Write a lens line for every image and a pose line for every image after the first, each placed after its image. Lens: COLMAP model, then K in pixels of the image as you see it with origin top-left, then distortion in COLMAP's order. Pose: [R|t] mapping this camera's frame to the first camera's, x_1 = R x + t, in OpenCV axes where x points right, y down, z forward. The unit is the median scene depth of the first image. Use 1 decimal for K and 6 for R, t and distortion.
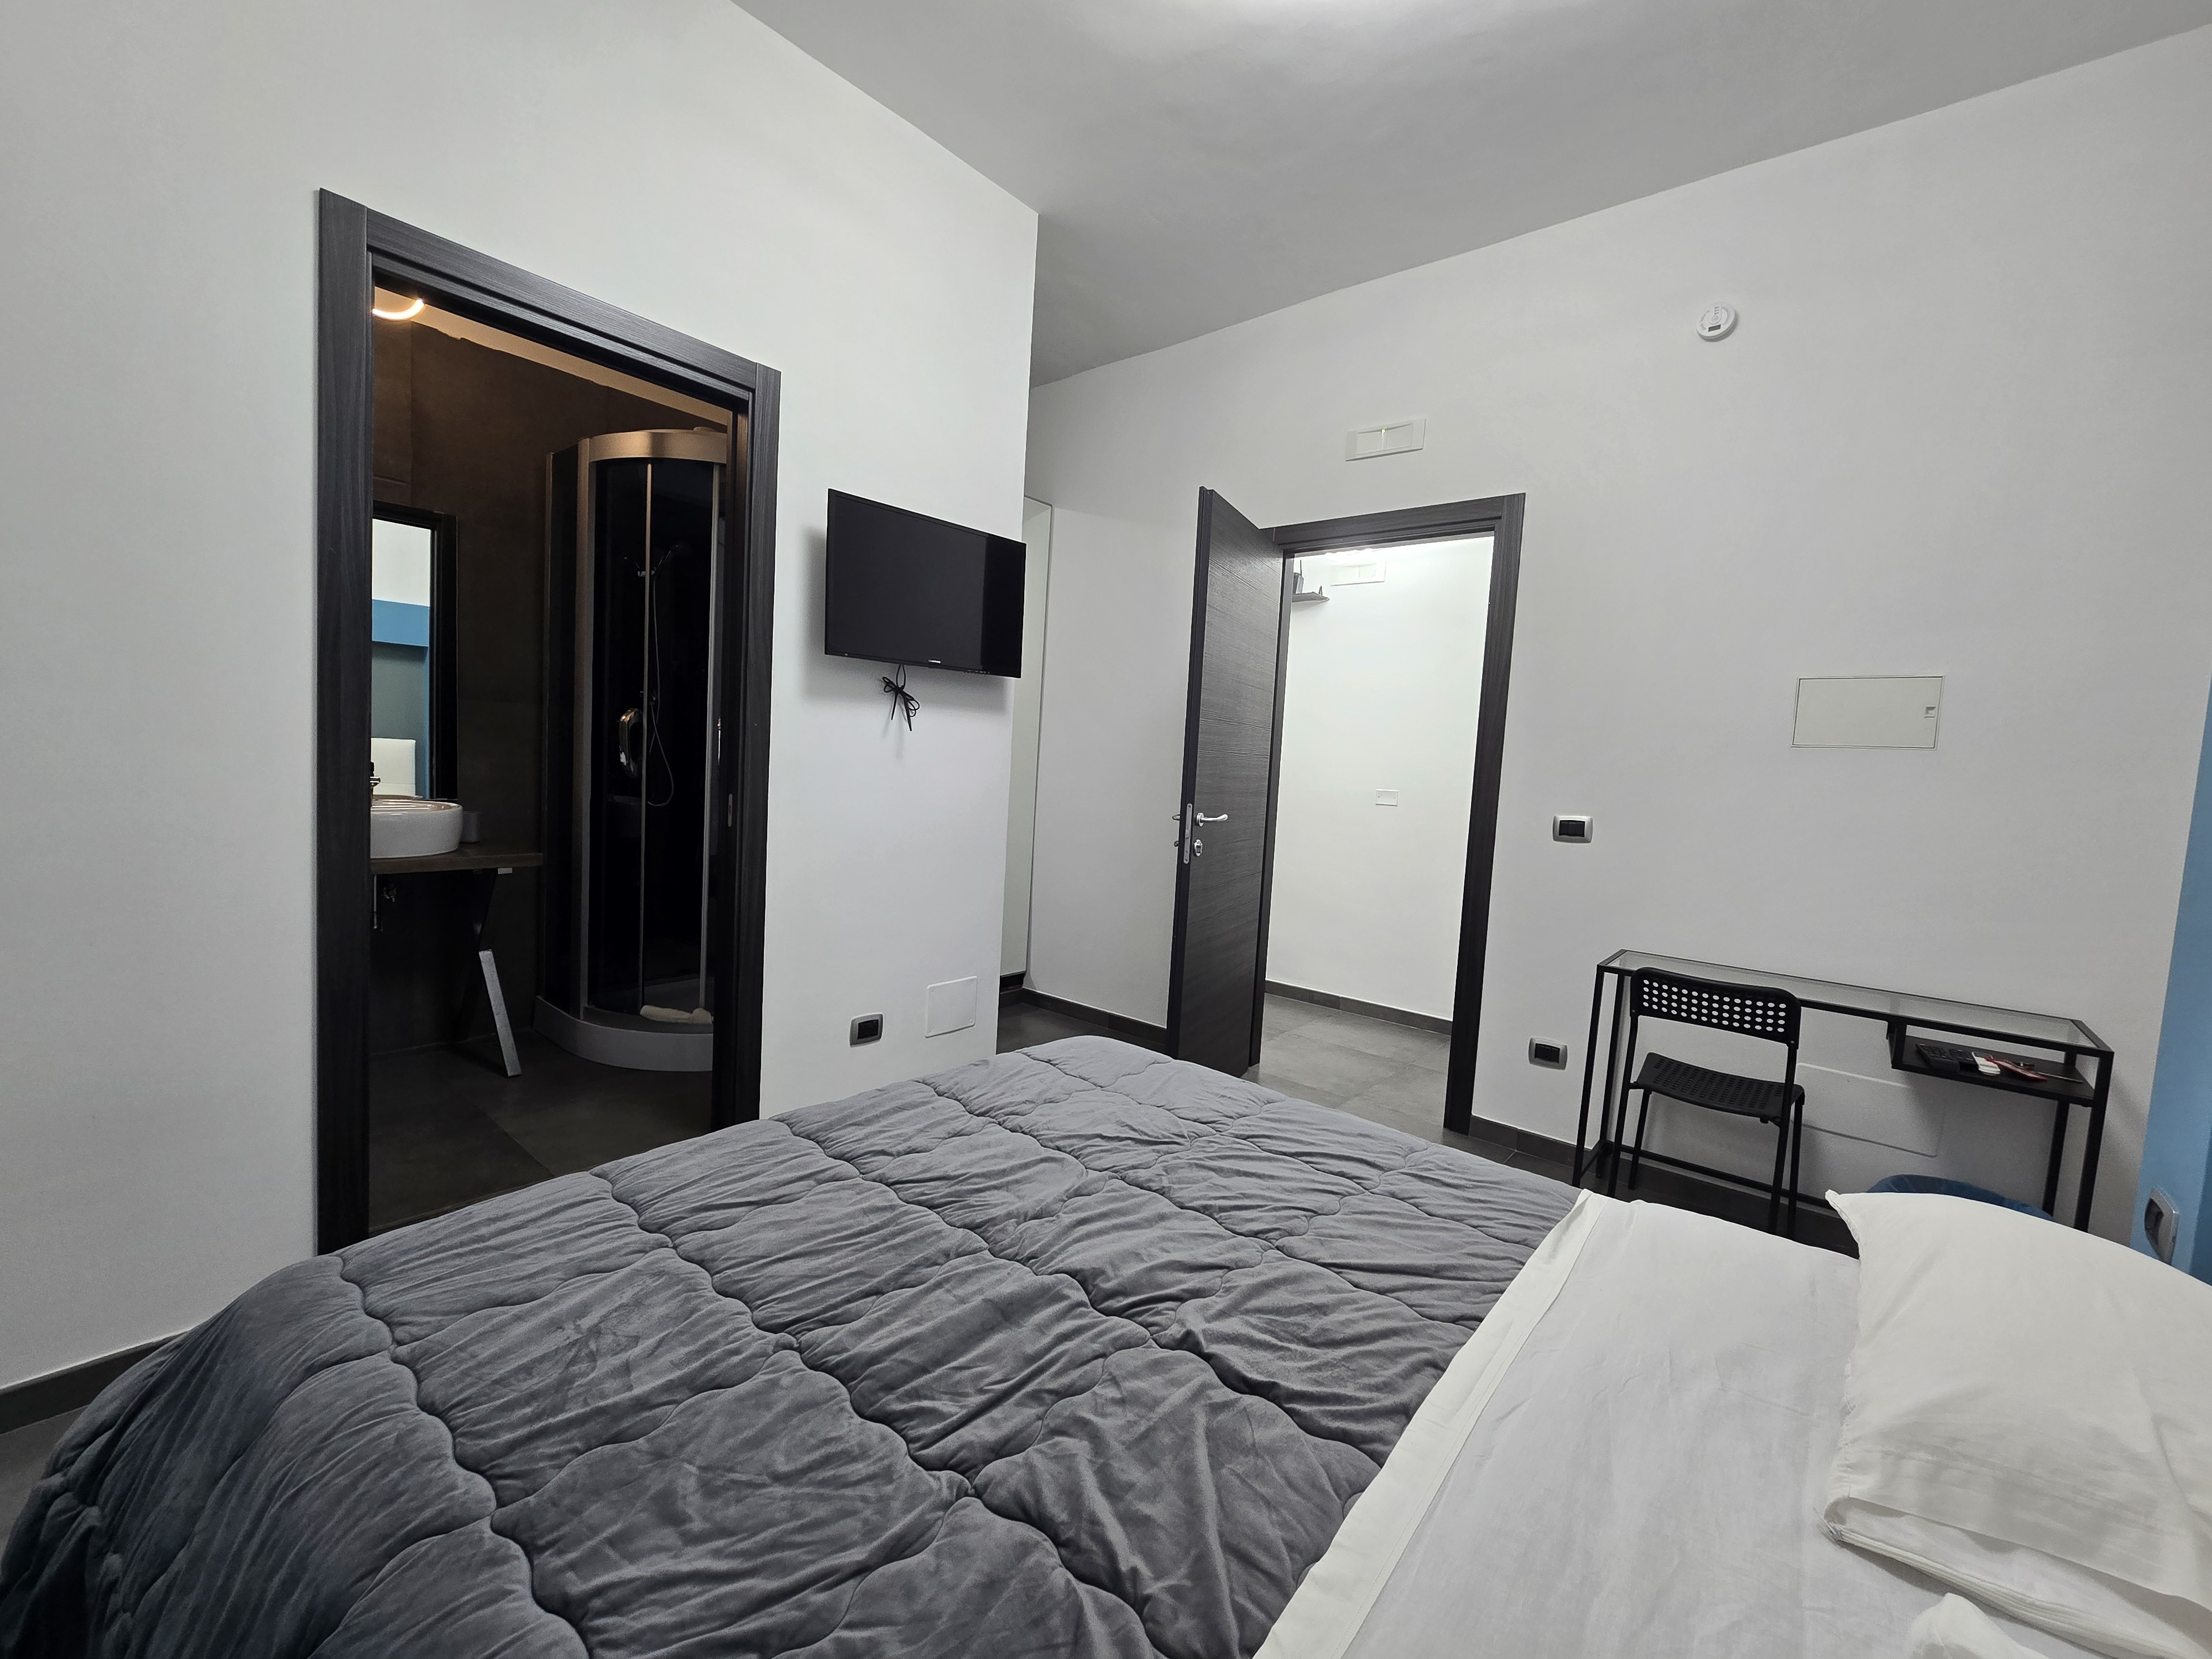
lens RADIAL K [[911.9, 0, 1106.0], [0, 911.9, 829.5], [0, 0, 1]] dist [-0.000965, 0.000611]
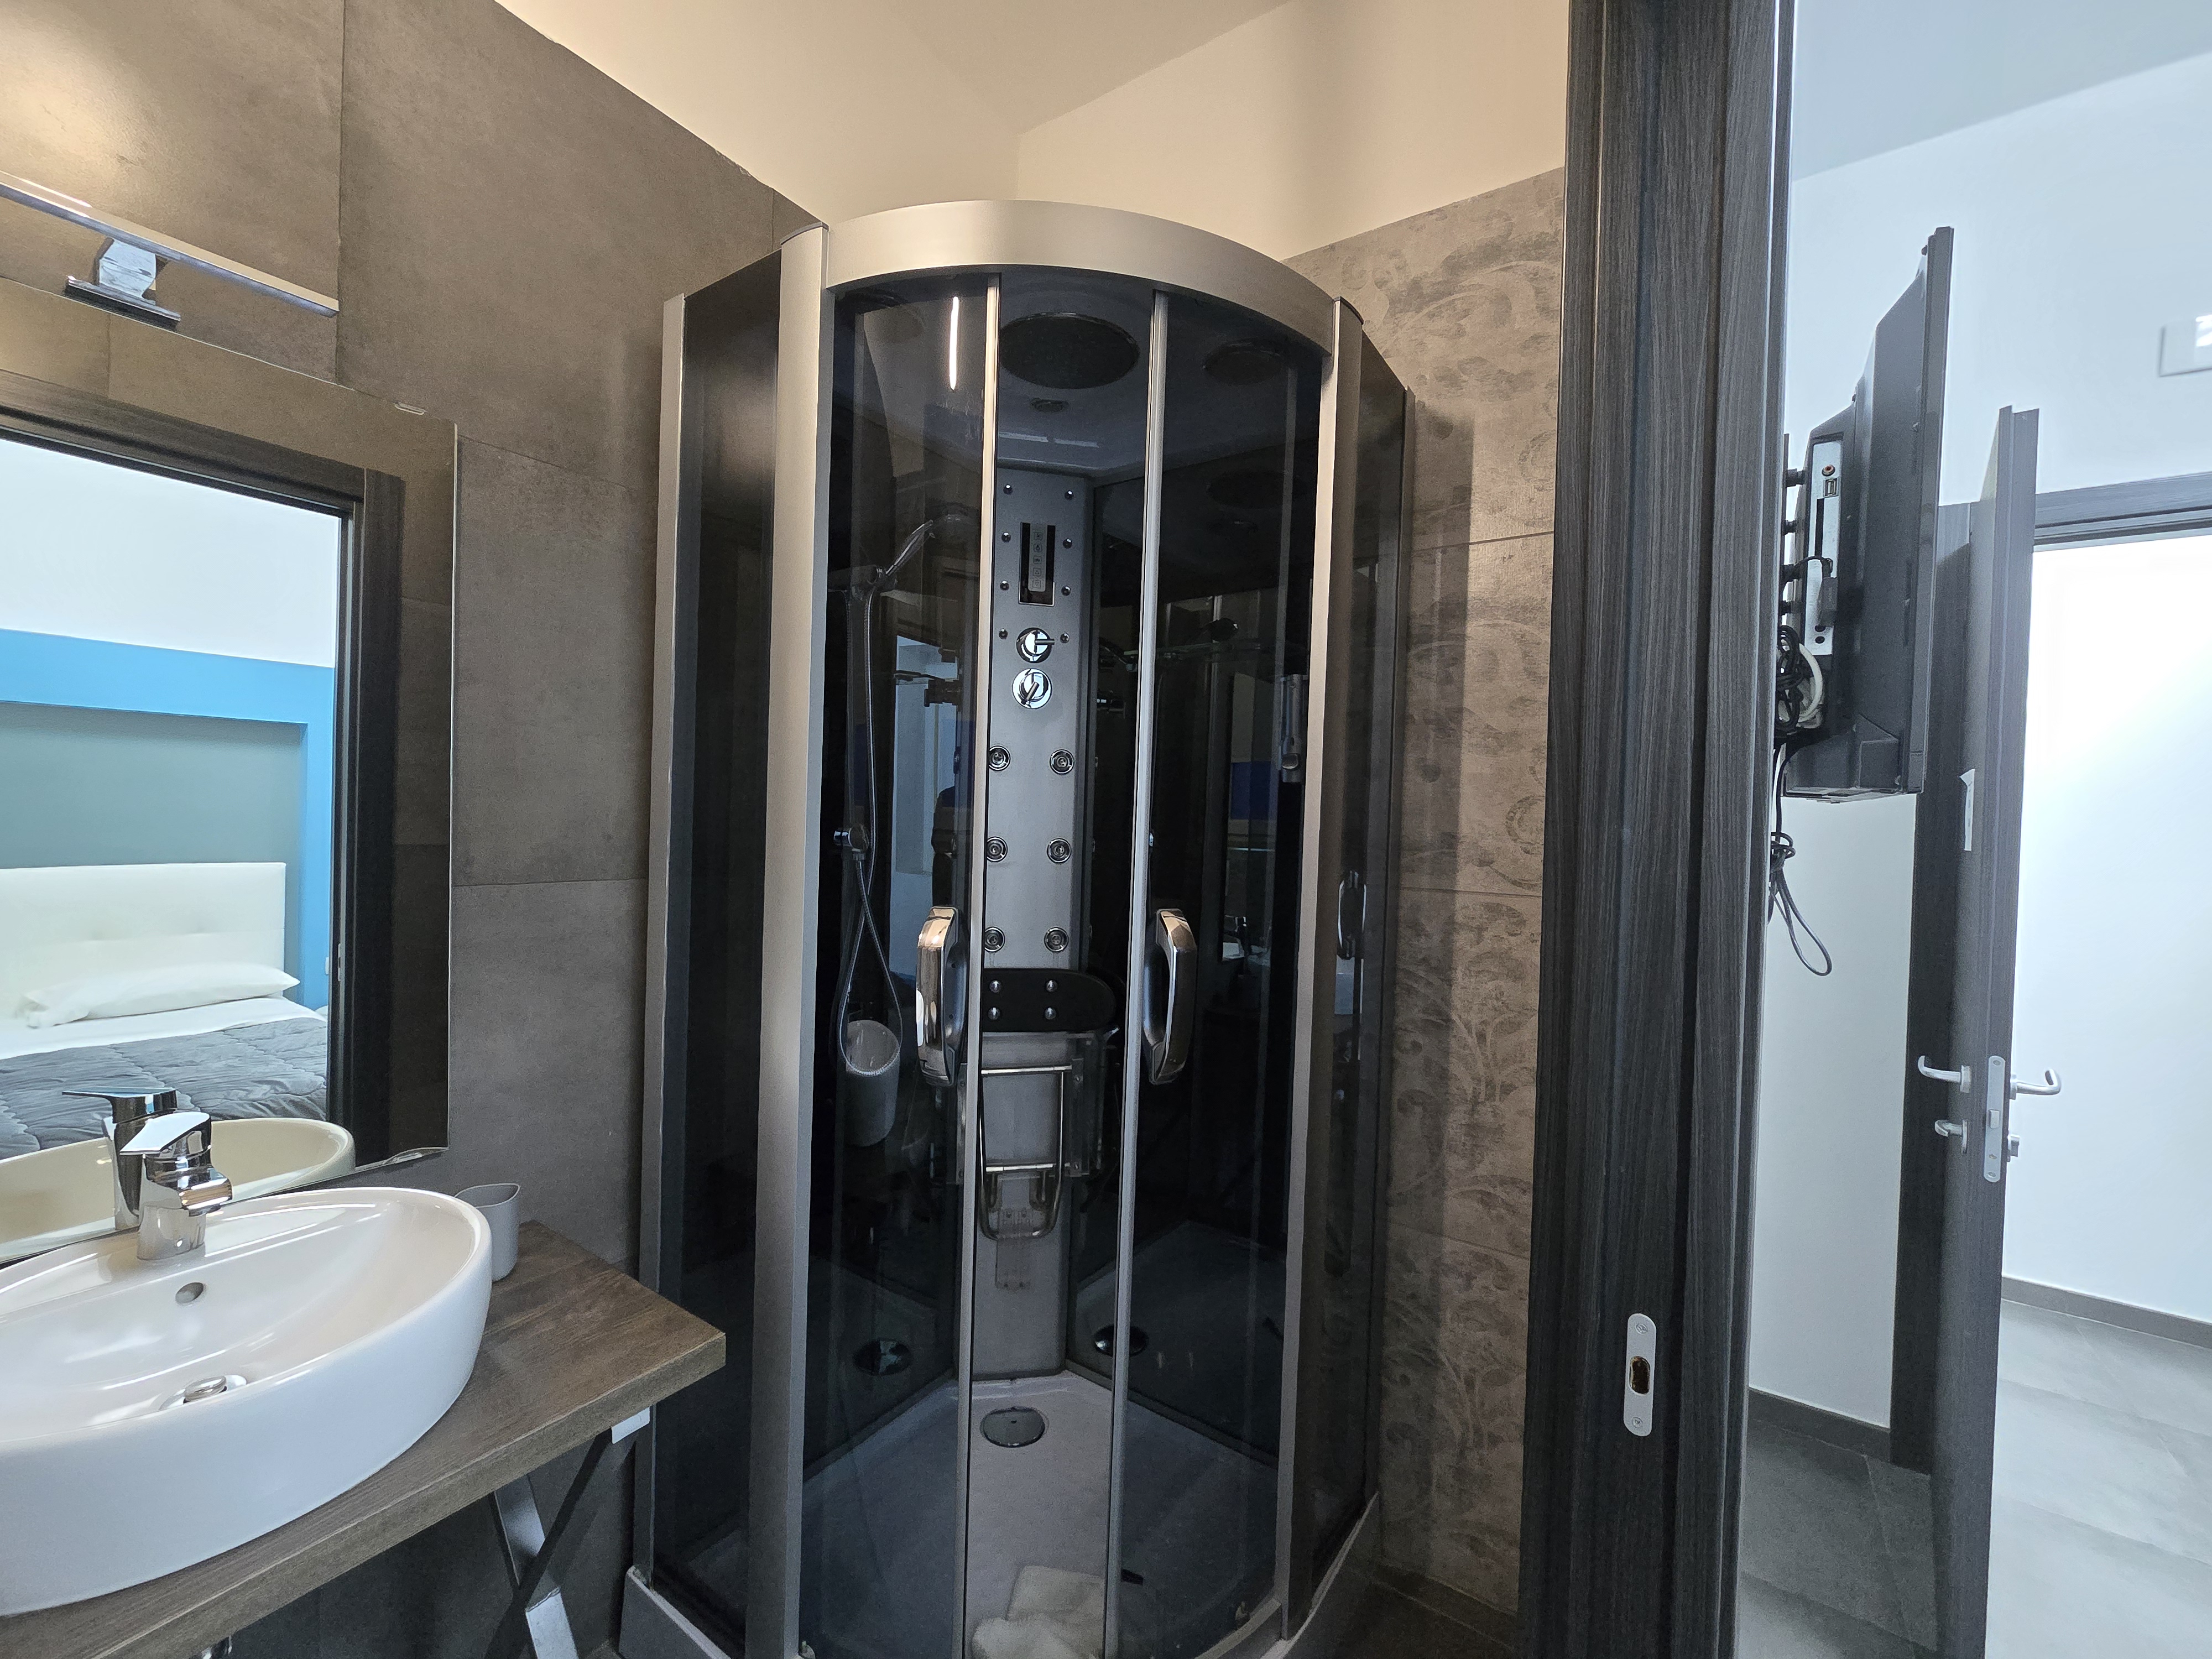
lens RADIAL K [[911.9, 0, 1106.0], [0, 911.9, 829.5], [0, 0, 1]] dist [-0.000965, 0.000611]
pose [[0.994286, -0.035478, 0.100681, -0.491375], [0.041067, 0.997697, -0.053990, -0.145469], [-0.098534, 0.057816, 0.993453, 0.609557]]
